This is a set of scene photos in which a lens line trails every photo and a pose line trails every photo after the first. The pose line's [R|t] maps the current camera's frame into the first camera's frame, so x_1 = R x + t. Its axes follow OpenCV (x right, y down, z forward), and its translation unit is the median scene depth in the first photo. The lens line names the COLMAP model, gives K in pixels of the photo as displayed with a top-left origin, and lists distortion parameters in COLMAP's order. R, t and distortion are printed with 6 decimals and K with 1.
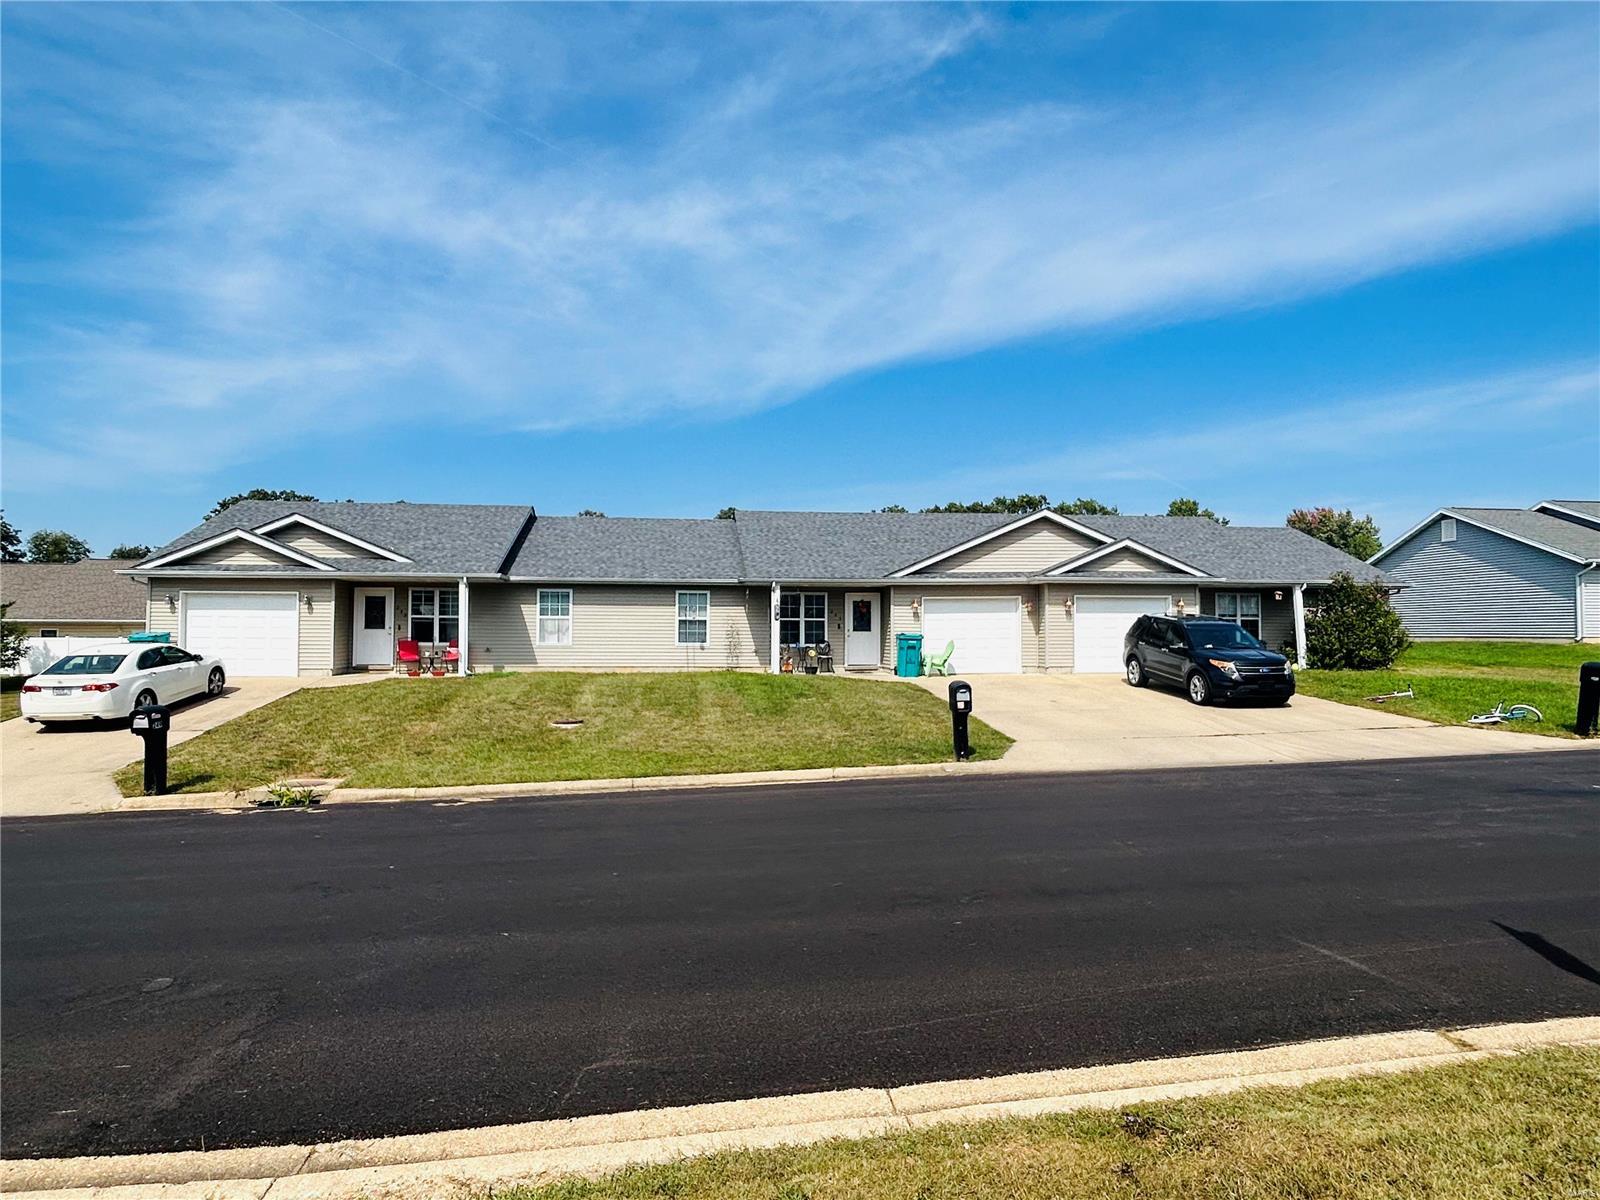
lens RADIAL K [[984.9, 0, 798.2], [0, 984.9, 608.0], [0, 0, 1]] dist [0.002129, 0.002404]
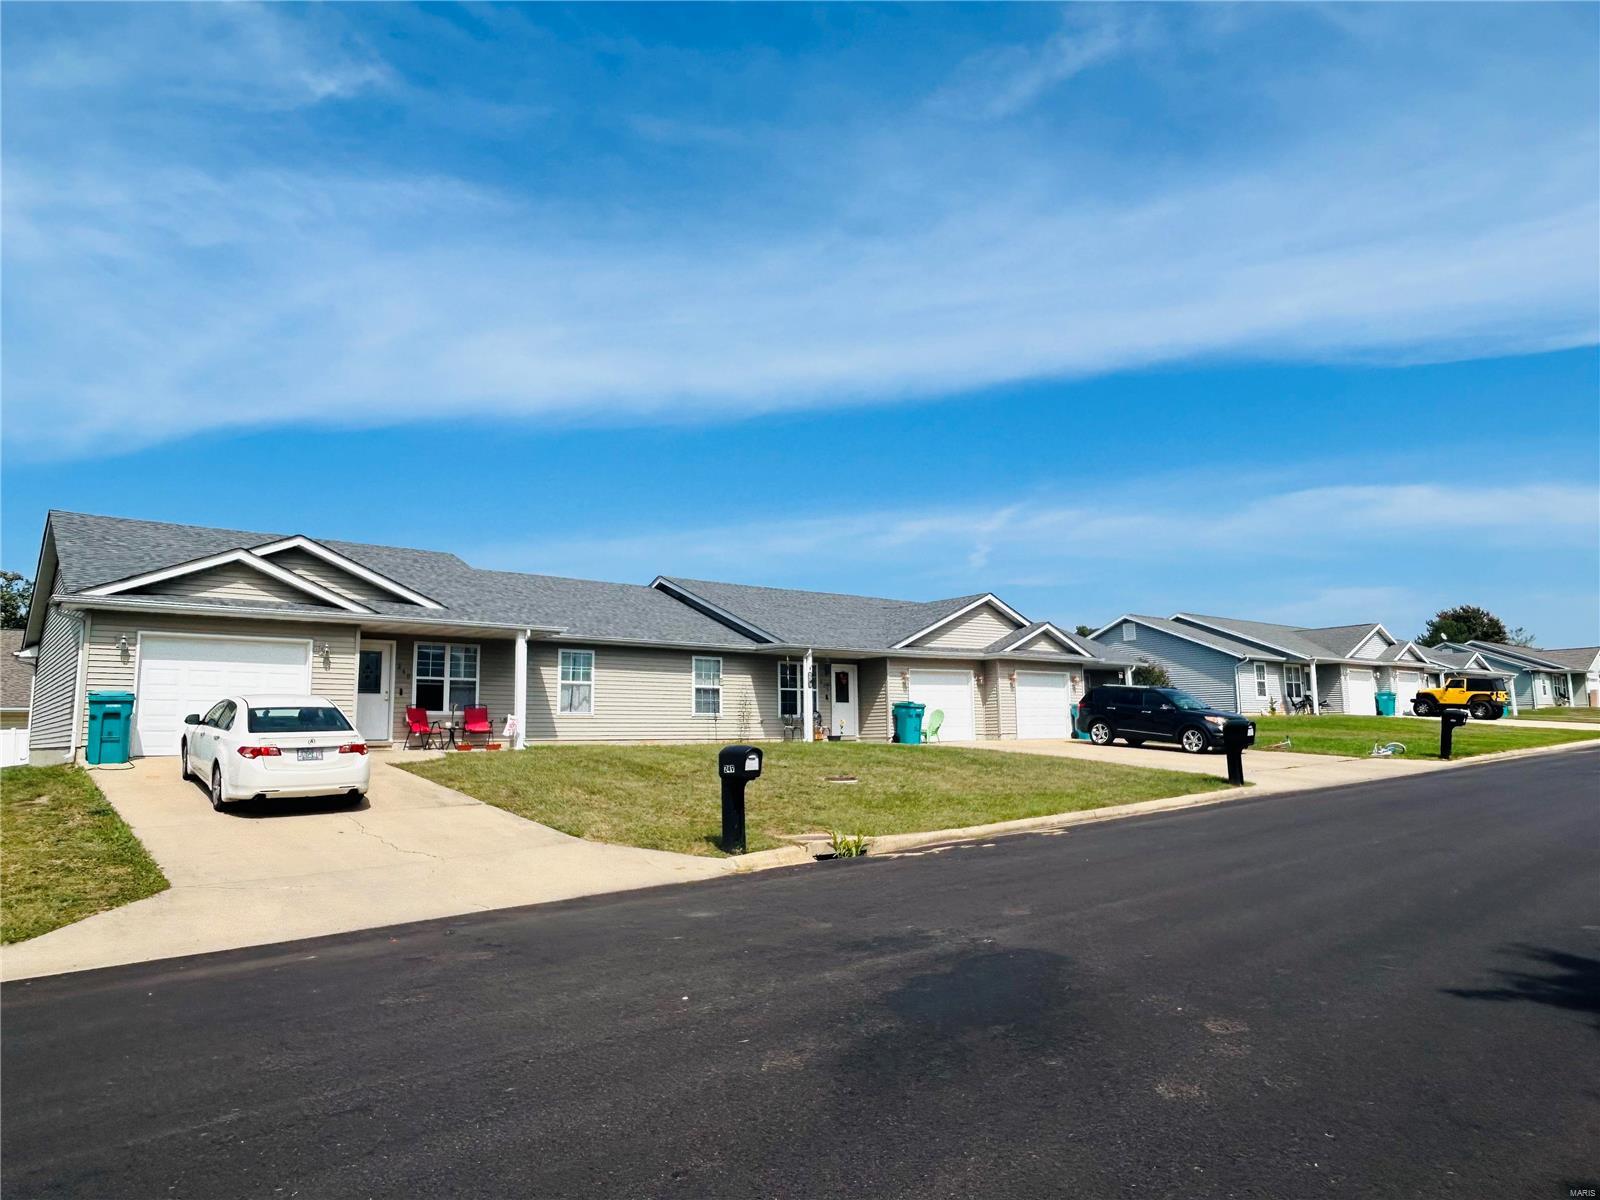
lens RADIAL K [[1078.9, 0, 808.9], [0, 1078.9, 590.9], [0, 0, 1]] dist [-0.006575, -0.006122]
pose [[0.827504, 0.063225, 0.557888, -0.598944], [0.003548, 0.993031, -0.117801, 0.040824], [-0.561448, 0.099460, 0.821513, 0.104933]]
